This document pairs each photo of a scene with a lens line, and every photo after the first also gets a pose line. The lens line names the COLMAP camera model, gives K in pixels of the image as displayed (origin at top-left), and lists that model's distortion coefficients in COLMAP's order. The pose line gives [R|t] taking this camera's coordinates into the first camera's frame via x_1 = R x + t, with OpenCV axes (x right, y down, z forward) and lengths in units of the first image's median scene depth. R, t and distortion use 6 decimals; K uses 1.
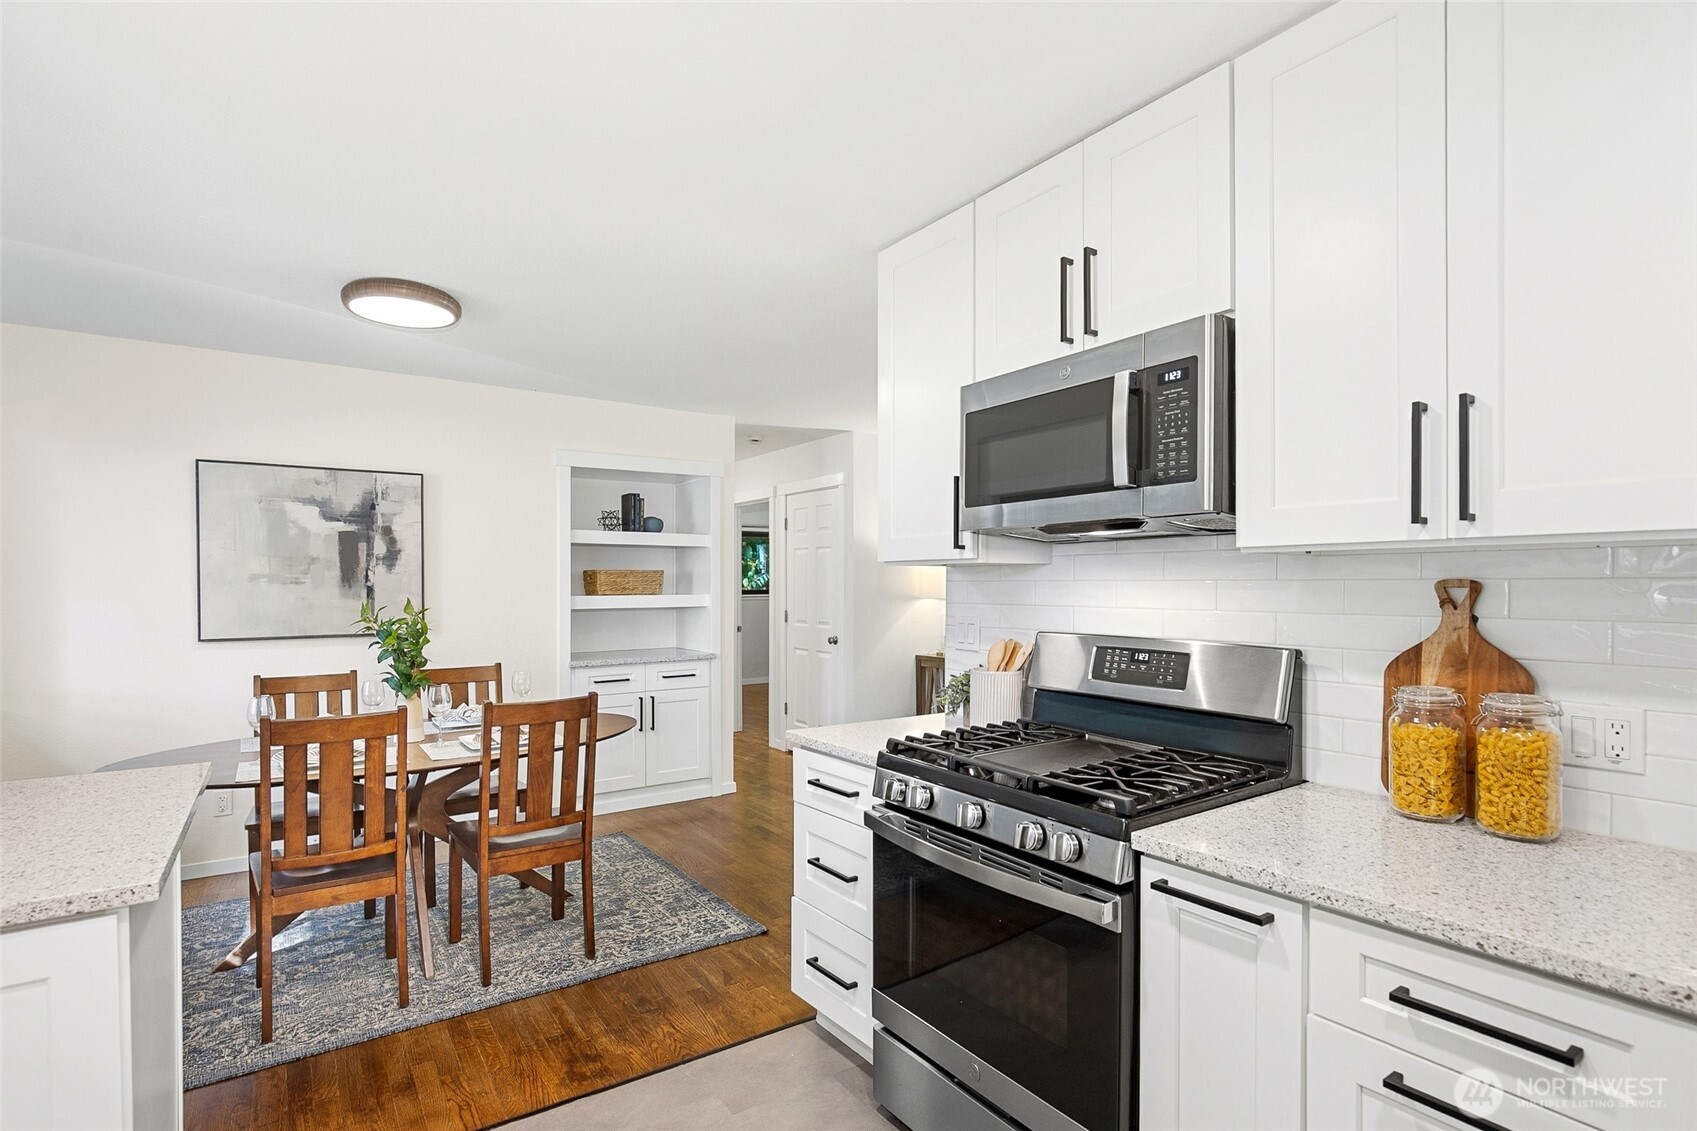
lens RADIAL K [[839.4, 0, 857.4], [0, 839.4, 587.7], [0, 0, 1]] dist [-0.005118, 0.000683]
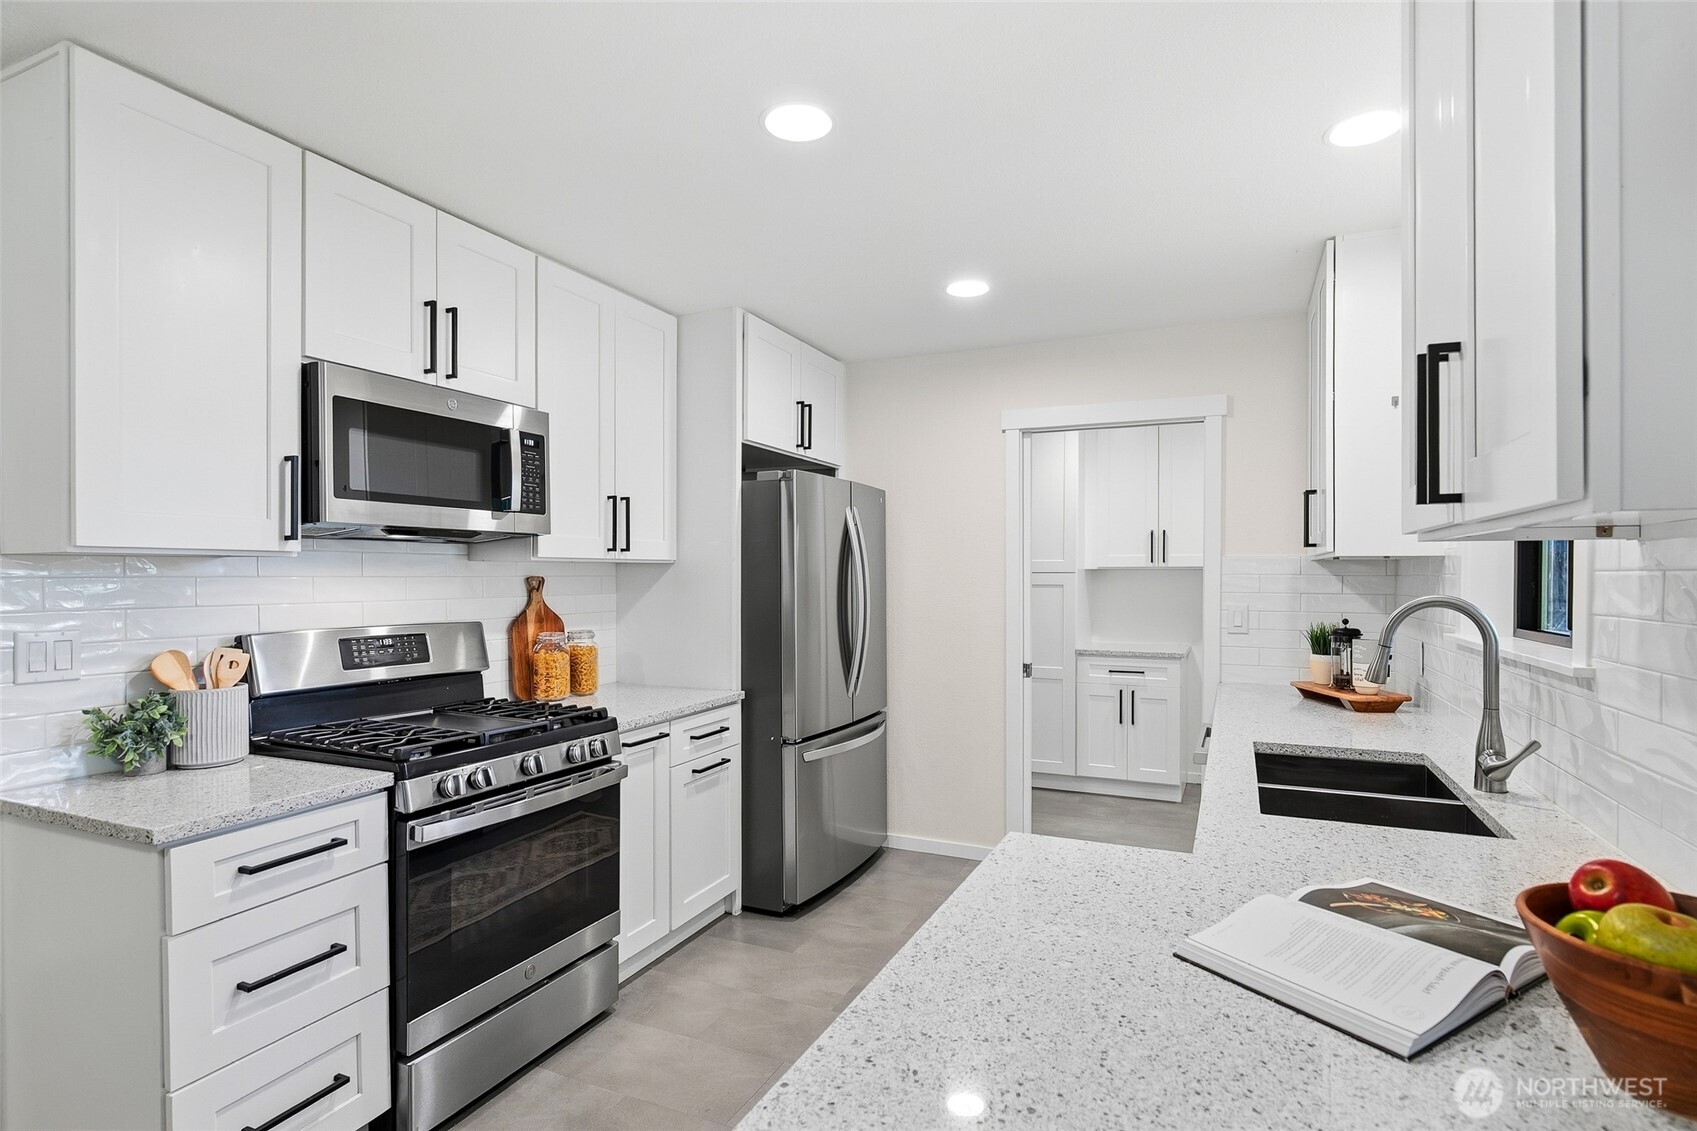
lens RADIAL K [[839.4, 0, 857.4], [0, 839.4, 587.7], [0, 0, 1]] dist [-0.005118, 0.000683]
pose [[-0.508810, -0.012565, 0.860787, -0.904813], [0.001842, 0.999875, 0.015685, -0.009707], [-0.860877, 0.009566, -0.508724, 0.929105]]
